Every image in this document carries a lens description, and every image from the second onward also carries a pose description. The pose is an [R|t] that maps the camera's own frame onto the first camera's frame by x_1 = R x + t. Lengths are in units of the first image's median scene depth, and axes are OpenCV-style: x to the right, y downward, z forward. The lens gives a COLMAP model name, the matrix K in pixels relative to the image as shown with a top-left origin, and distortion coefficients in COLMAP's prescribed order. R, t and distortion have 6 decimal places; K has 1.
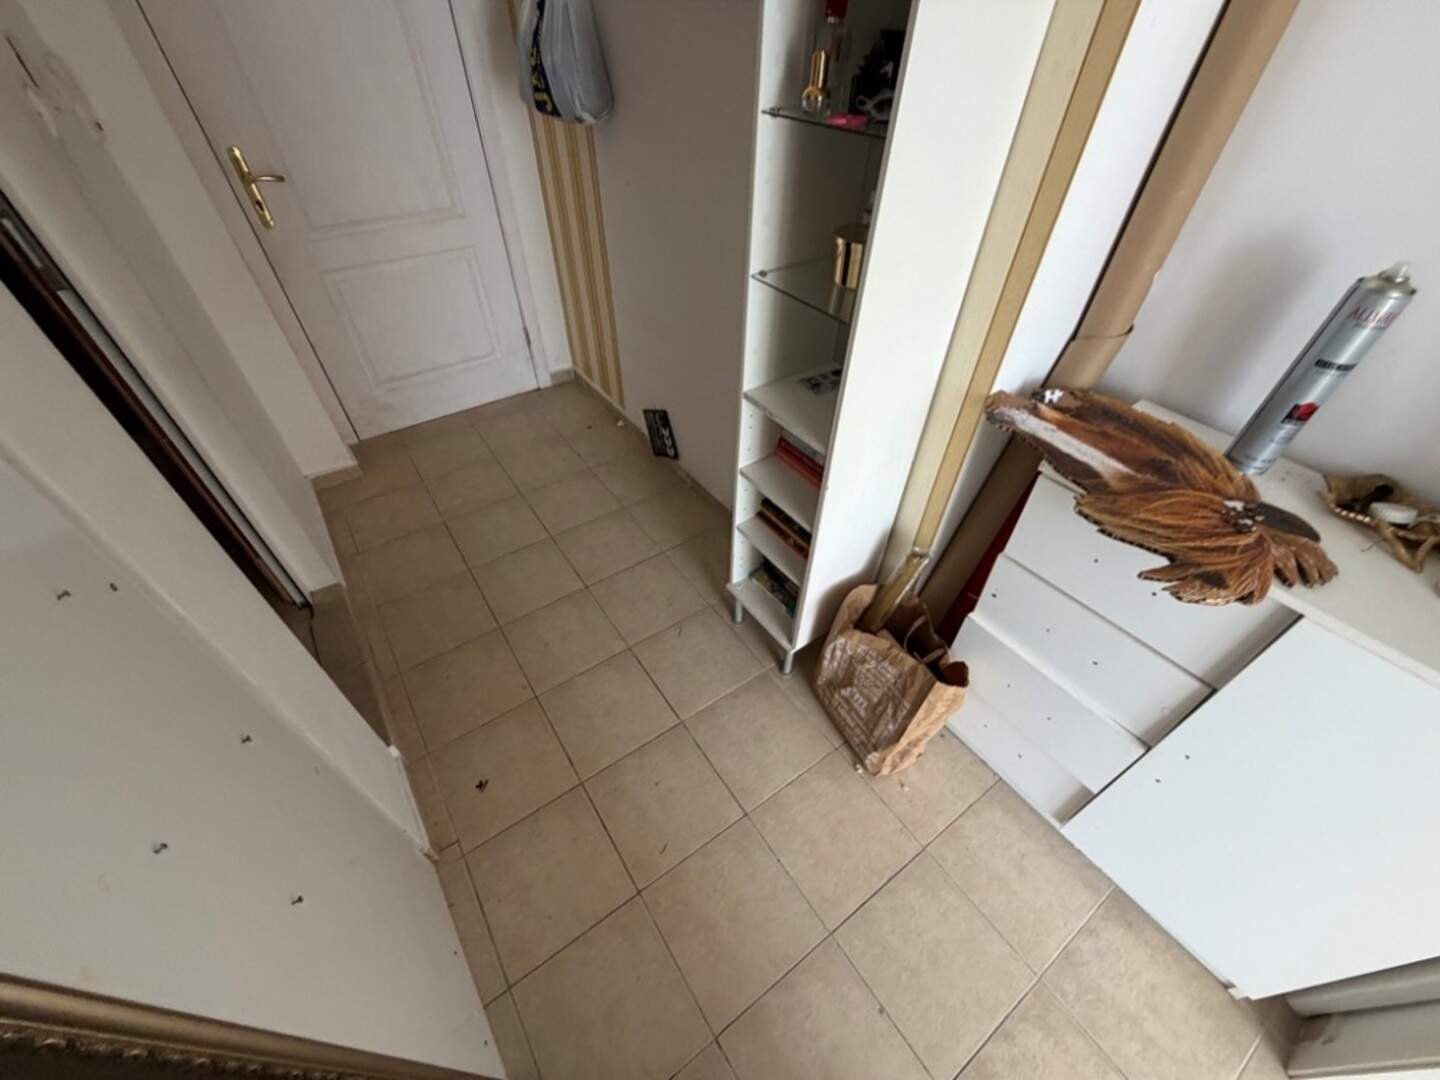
lens RADIAL K [[568.7, 0, 711.8], [0, 568.7, 539.4], [0, 0, 1]] dist [-0.000923, 0.000170]
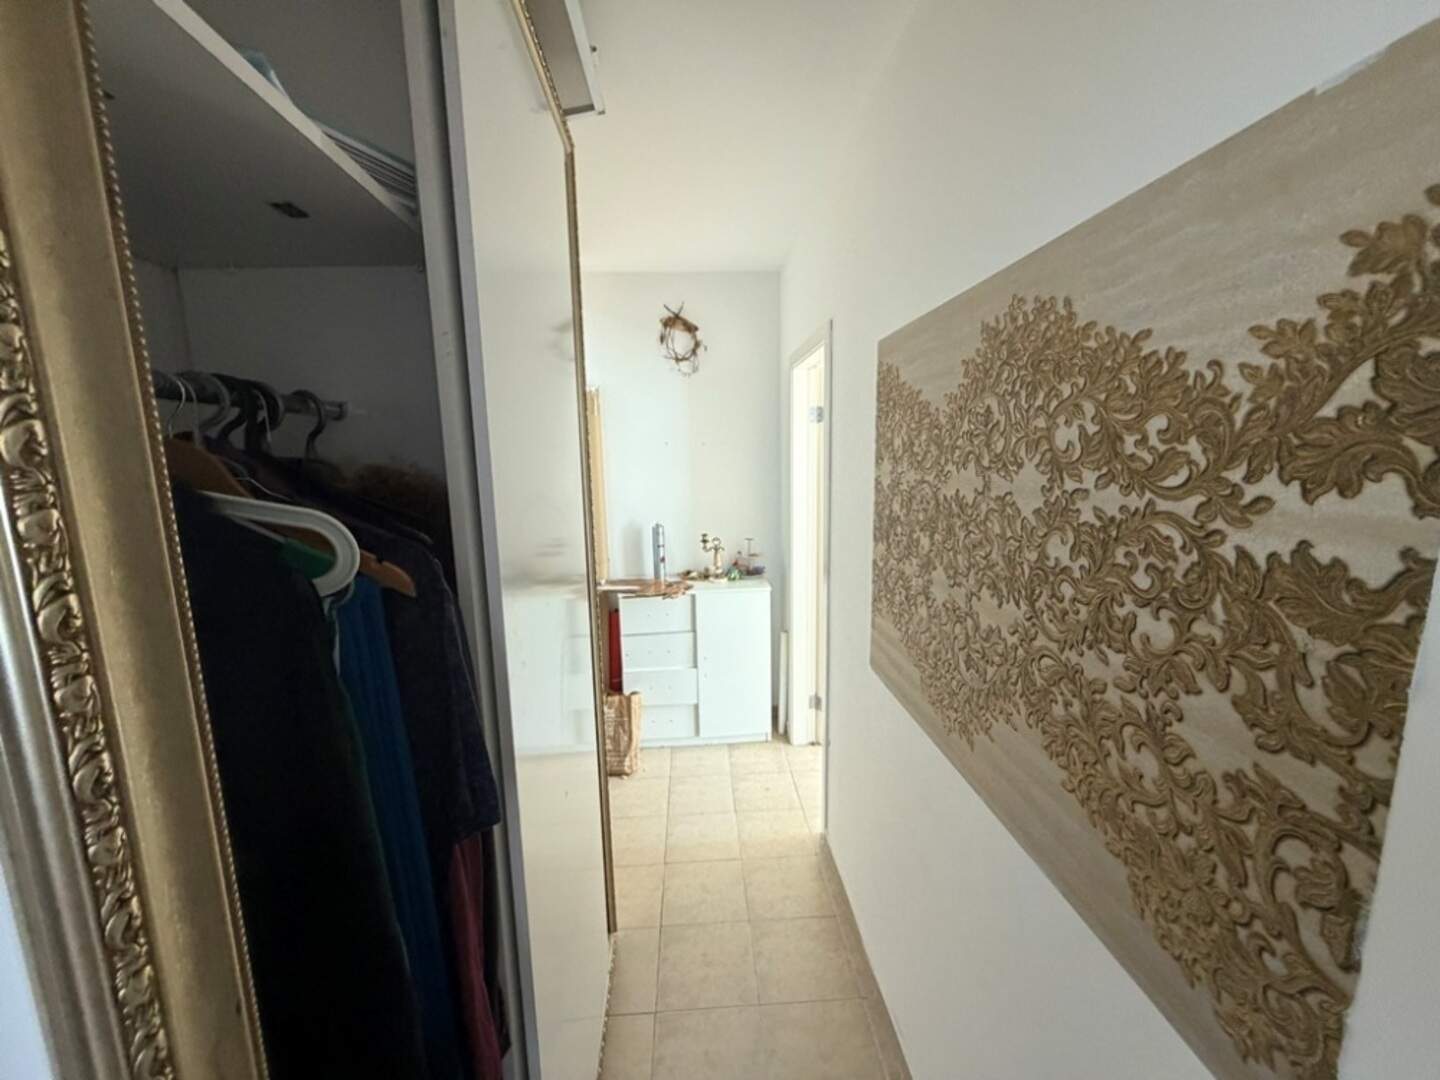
lens RADIAL K [[568.7, 0, 711.8], [0, 568.7, 539.4], [0, 0, 1]] dist [-0.000923, 0.000170]
pose [[0.533164, -0.144945, 0.833503, -1.675362], [0.604537, 0.754490, -0.255498, 0.746660], [-0.591837, 0.640106, 0.489892, -0.966428]]
